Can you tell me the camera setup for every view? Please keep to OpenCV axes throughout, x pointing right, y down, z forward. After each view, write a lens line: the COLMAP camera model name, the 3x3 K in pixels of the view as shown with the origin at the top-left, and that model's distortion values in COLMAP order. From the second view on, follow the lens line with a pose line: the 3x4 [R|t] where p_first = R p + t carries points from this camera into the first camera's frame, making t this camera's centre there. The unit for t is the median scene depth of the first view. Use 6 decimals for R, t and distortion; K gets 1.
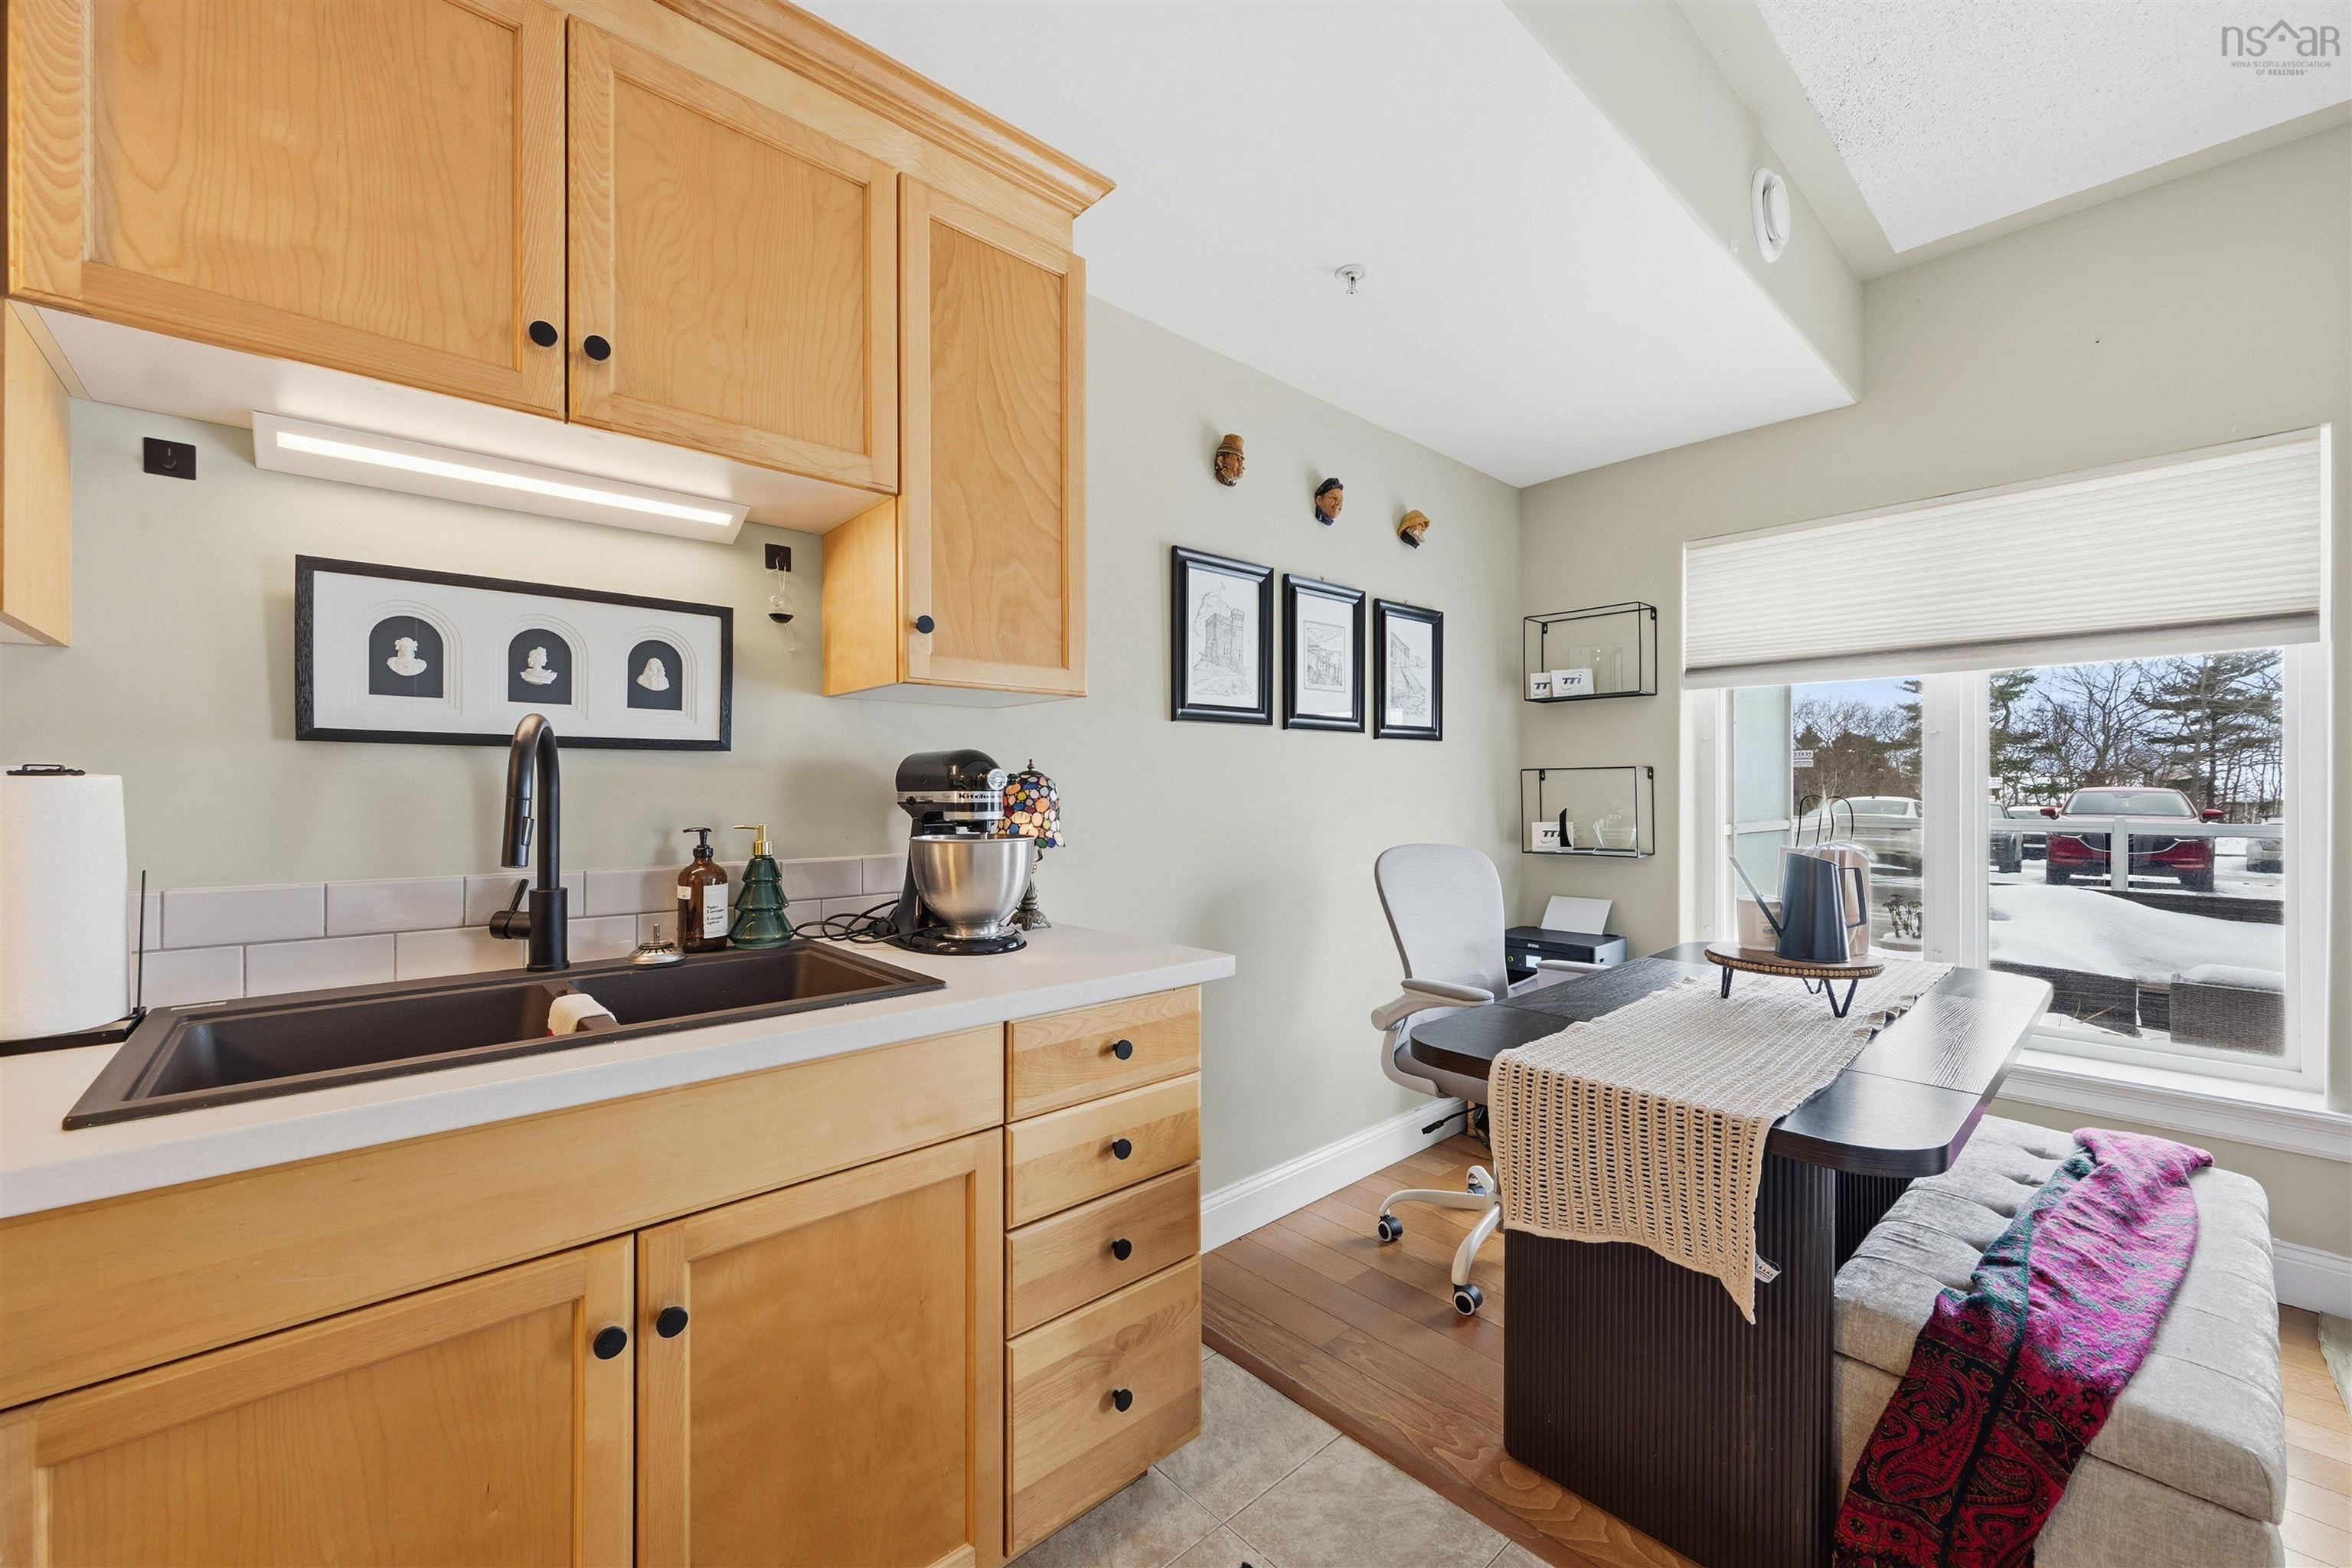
lens RADIAL K [[928.3, 0, 1178.7], [0, 928.3, 789.3], [0, 0, 1]] dist [0.000563, 0.000157]
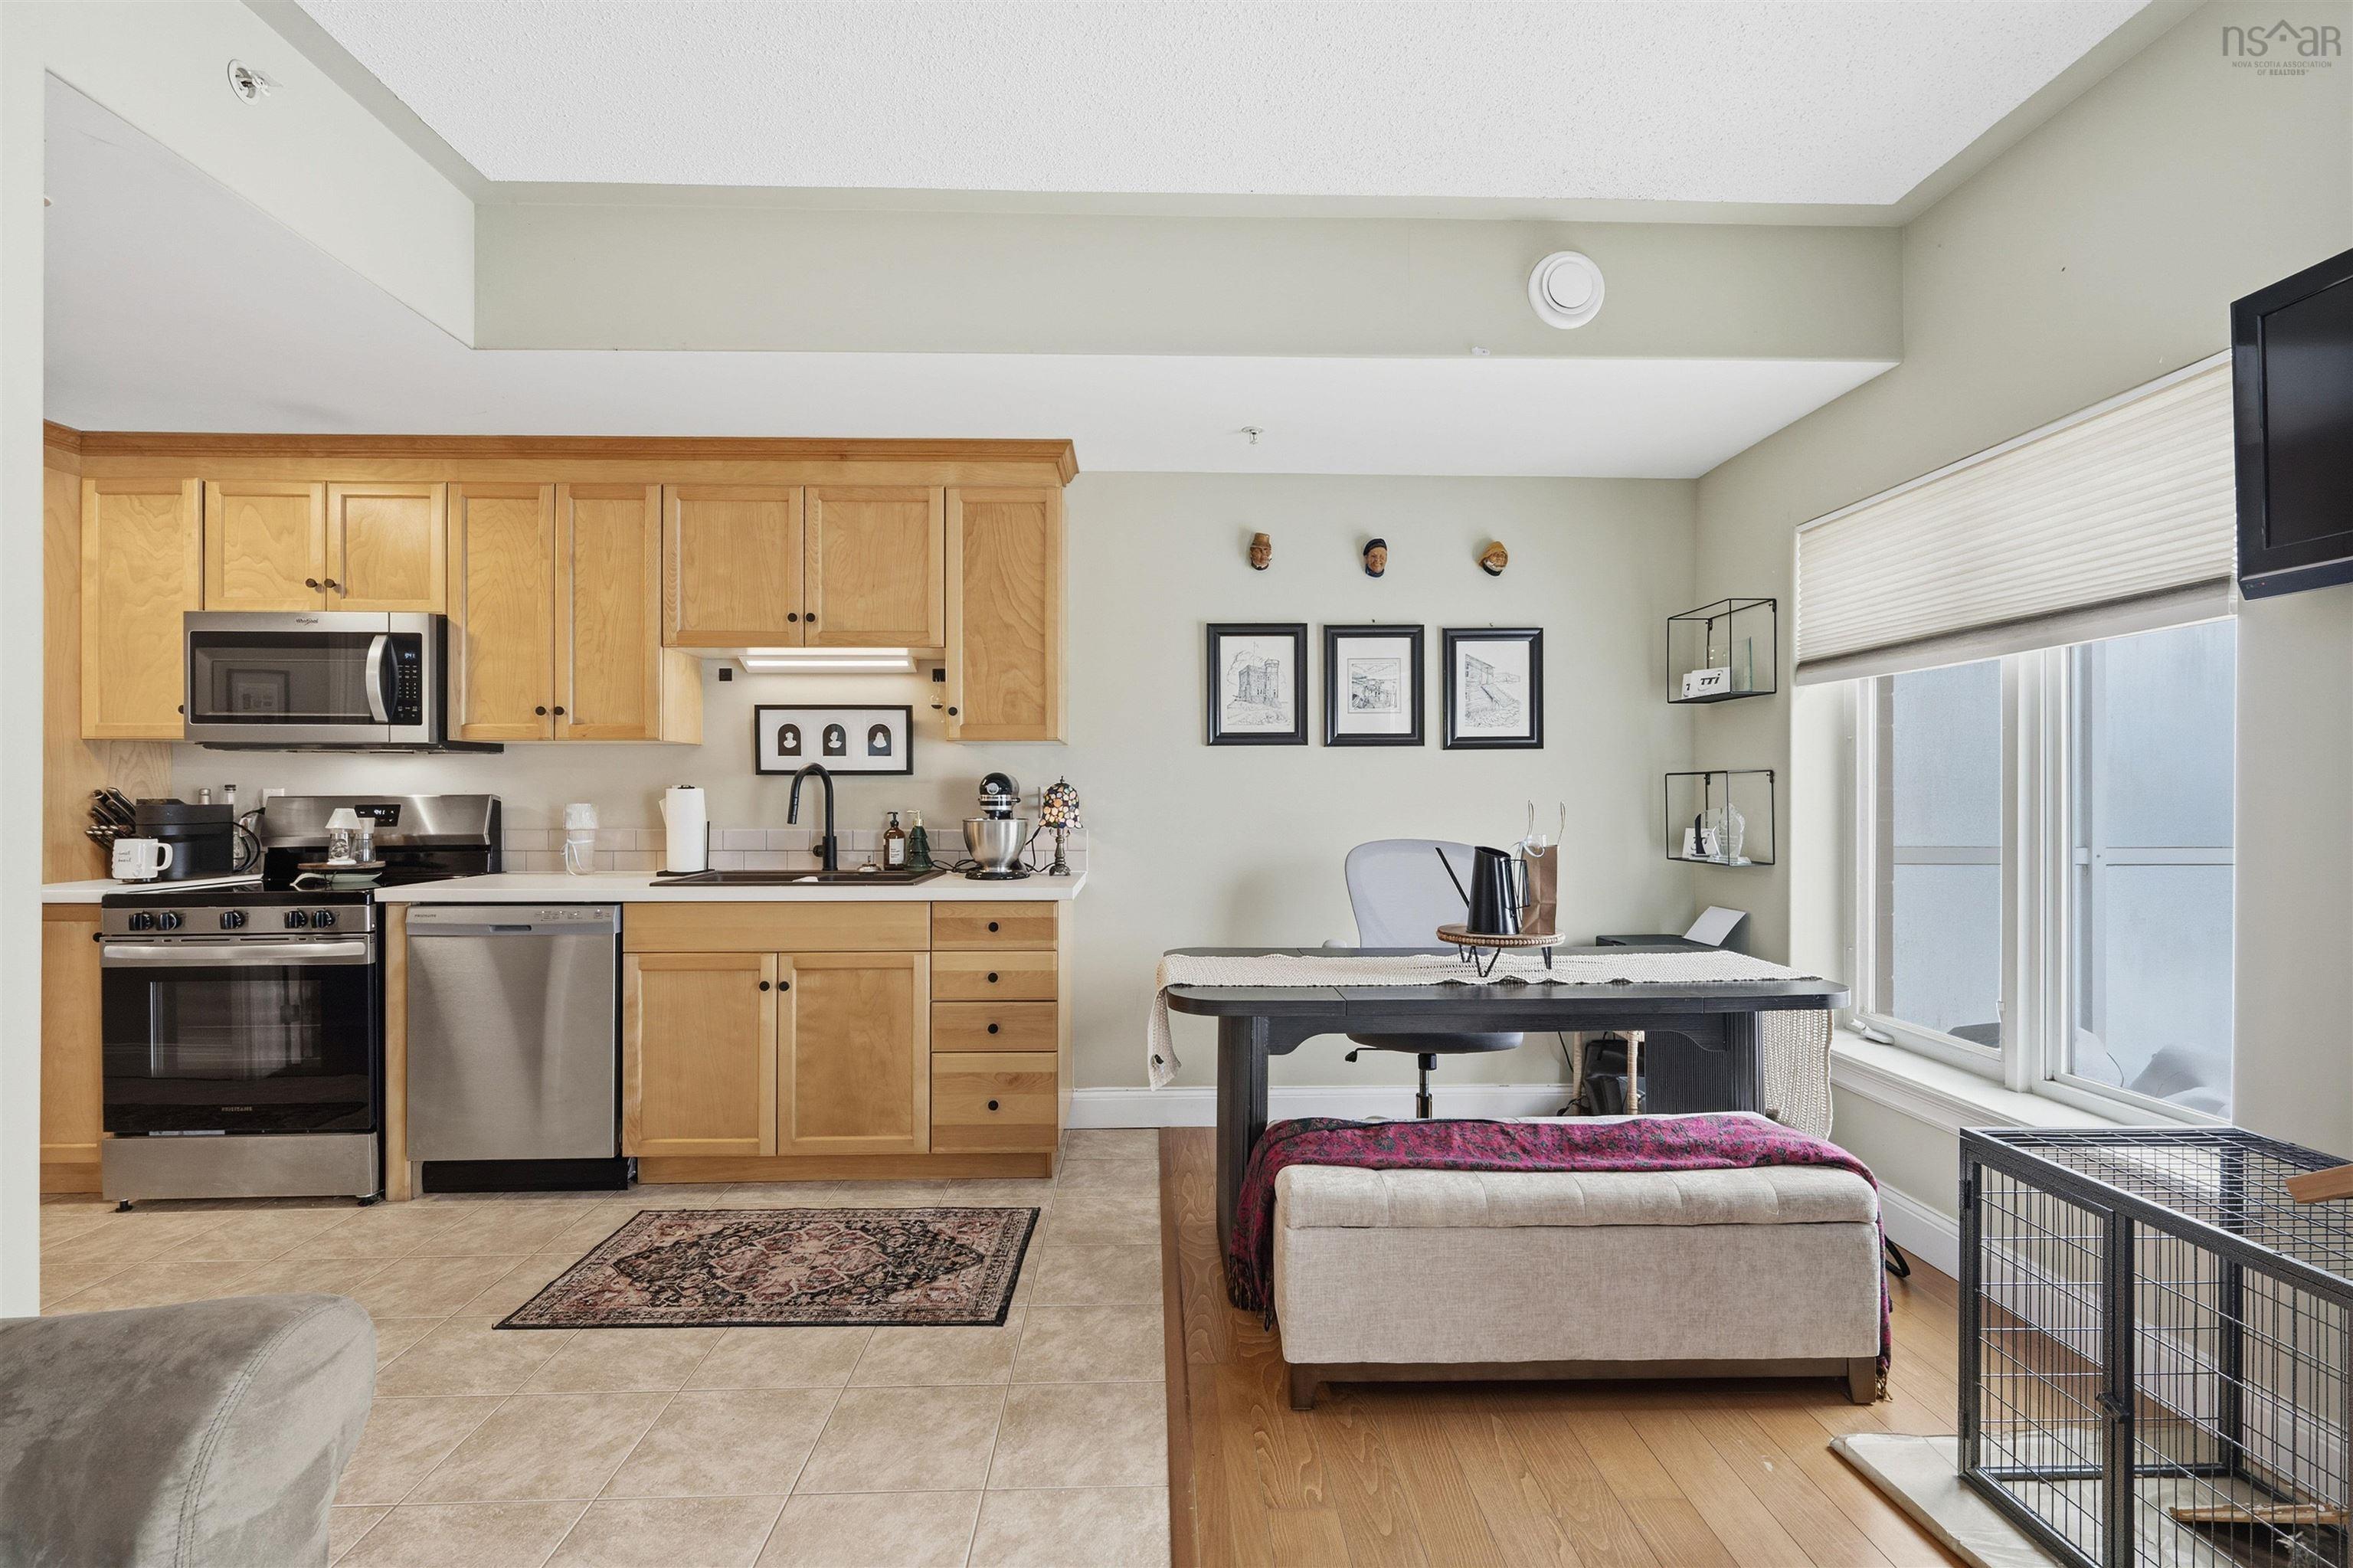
lens RADIAL K [[1081.9, 0, 1183.9], [0, 1081.9, 789.8], [0, 0, 1]] dist [0.000850, 0.000244]
pose [[0.757440, -0.000431, -0.652905, 1.464868], [-0.000447, 0.999999, -0.001179, -0.005579], [0.652905, 0.001185, 0.757439, -0.394919]]
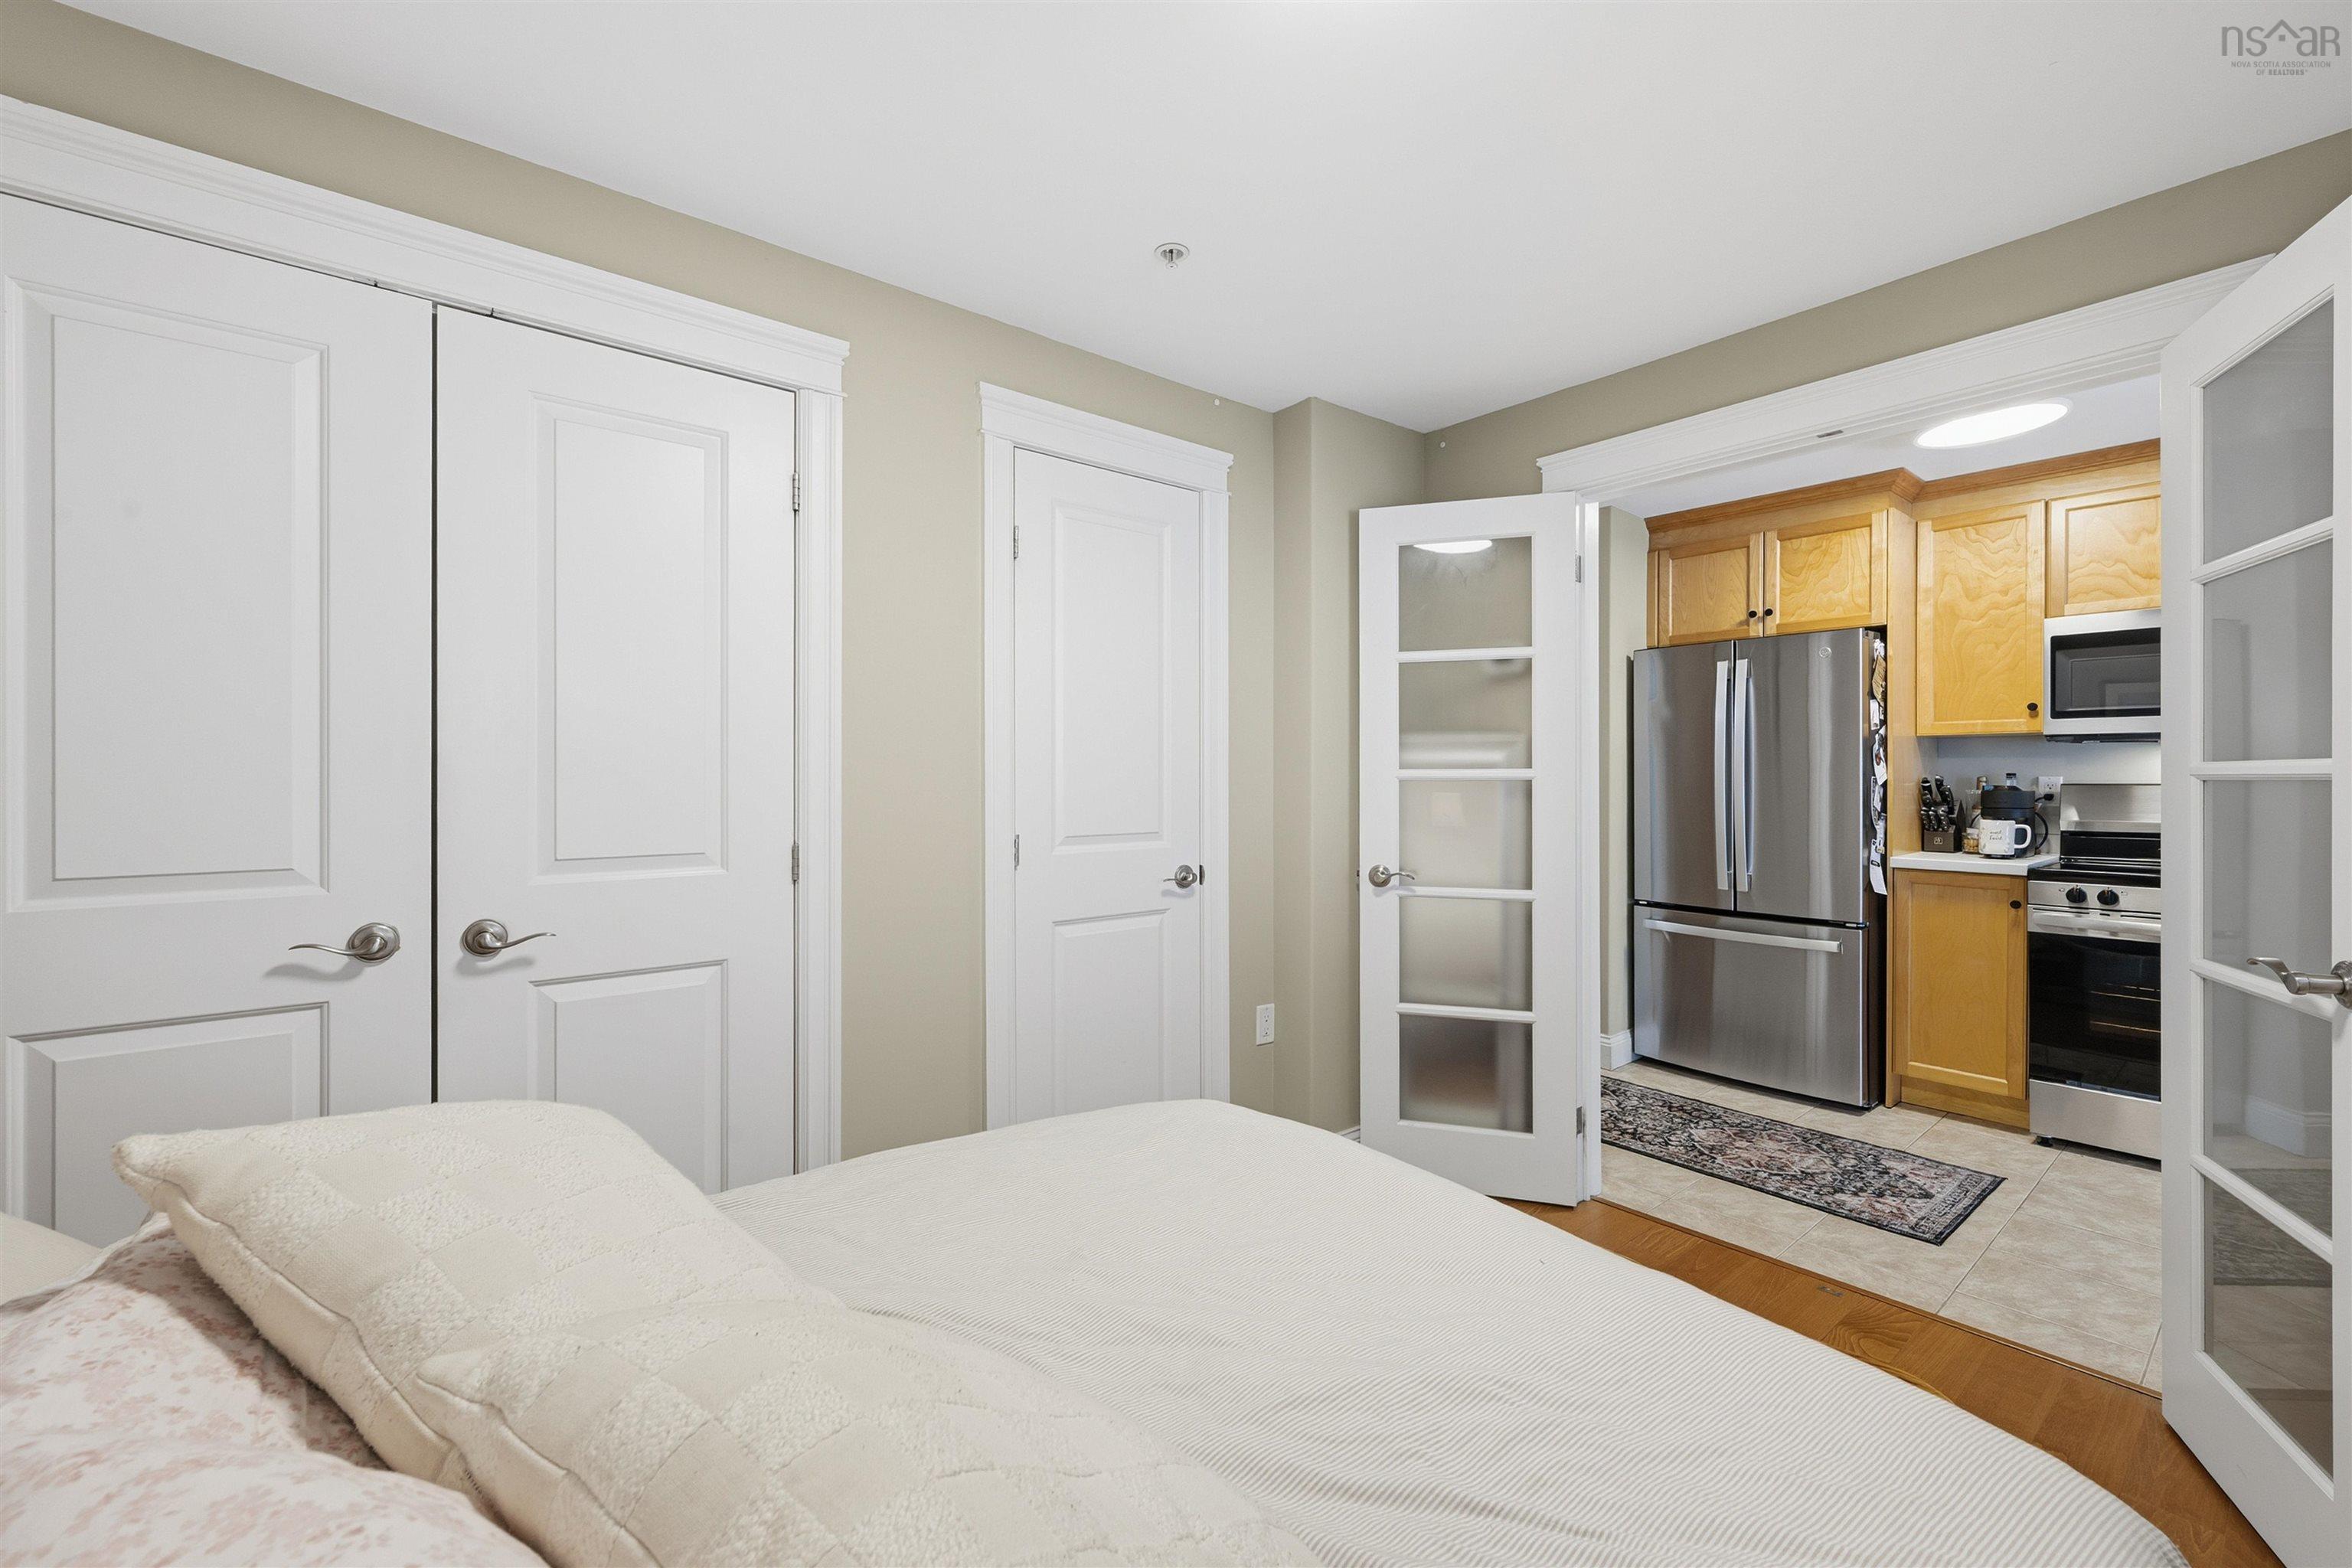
lens RADIAL K [[953.0, 0, 1188.5], [0, 953.0, 775.8], [0, 0, 1]] dist [-0.000105, -0.000034]
pose [[-0.051029, -0.000636, -0.998697, 0.821260], [-0.002488, 0.999997, -0.000510, -0.006220], [0.998694, 0.002459, -0.051031, -1.778321]]
